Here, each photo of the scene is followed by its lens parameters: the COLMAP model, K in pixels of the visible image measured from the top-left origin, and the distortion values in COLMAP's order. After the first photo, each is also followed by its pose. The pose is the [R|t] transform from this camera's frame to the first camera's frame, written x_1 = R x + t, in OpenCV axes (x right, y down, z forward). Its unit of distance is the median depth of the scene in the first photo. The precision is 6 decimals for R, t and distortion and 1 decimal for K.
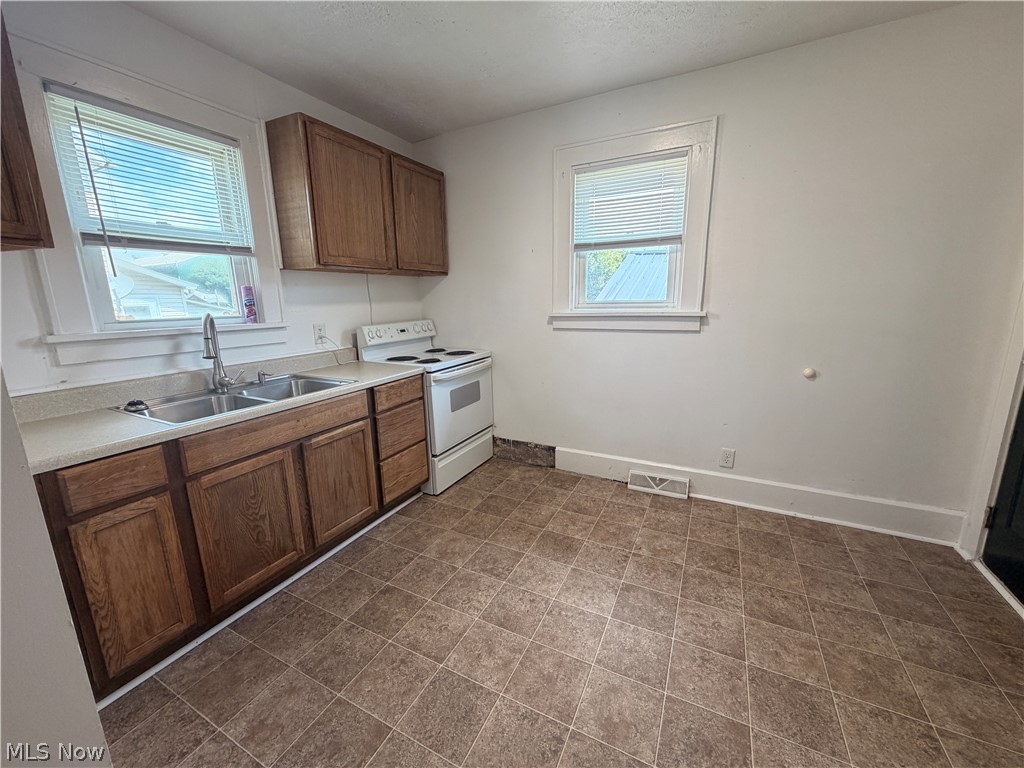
lens RADIAL K [[404.2, 0, 512.0], [0, 404.2, 384.0], [0, 0, 1]] dist [-0.003180, 0.000036]
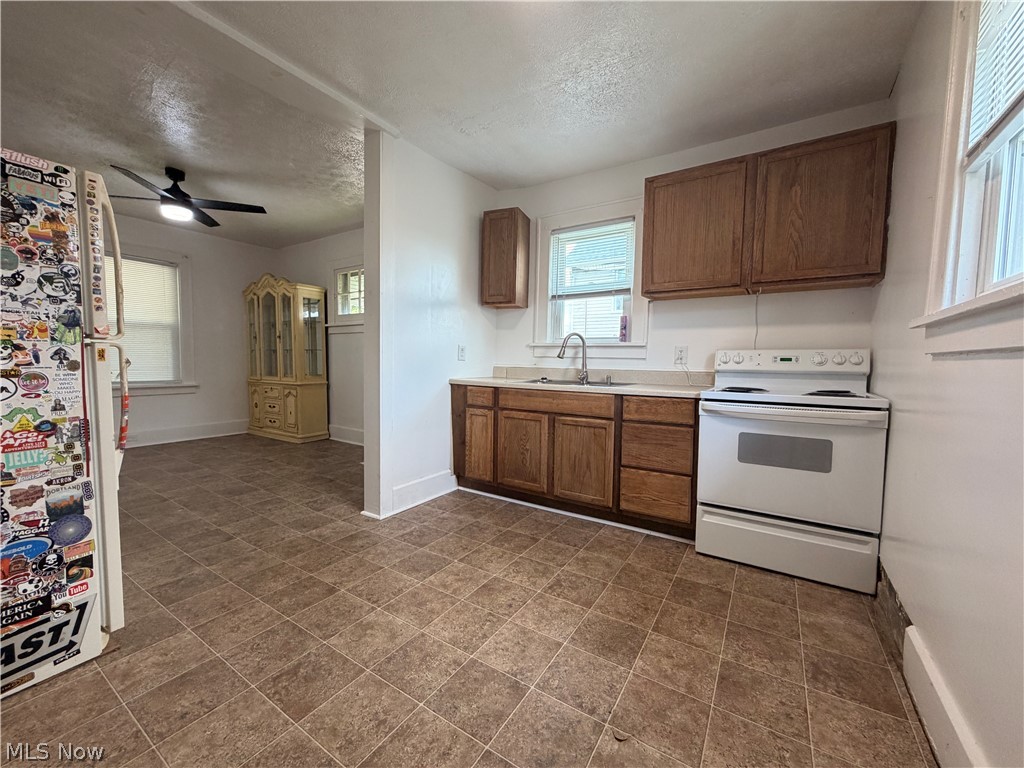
lens RADIAL K [[410.3, 0, 512.0], [0, 410.3, 384.0], [0, 0, 1]] dist [-0.000840, -0.000155]
pose [[-0.098960, 0.075673, -0.992210, 0.869133], [-0.220343, 0.970686, 0.096007, -0.068497], [0.970390, 0.228127, -0.079385, 0.843219]]
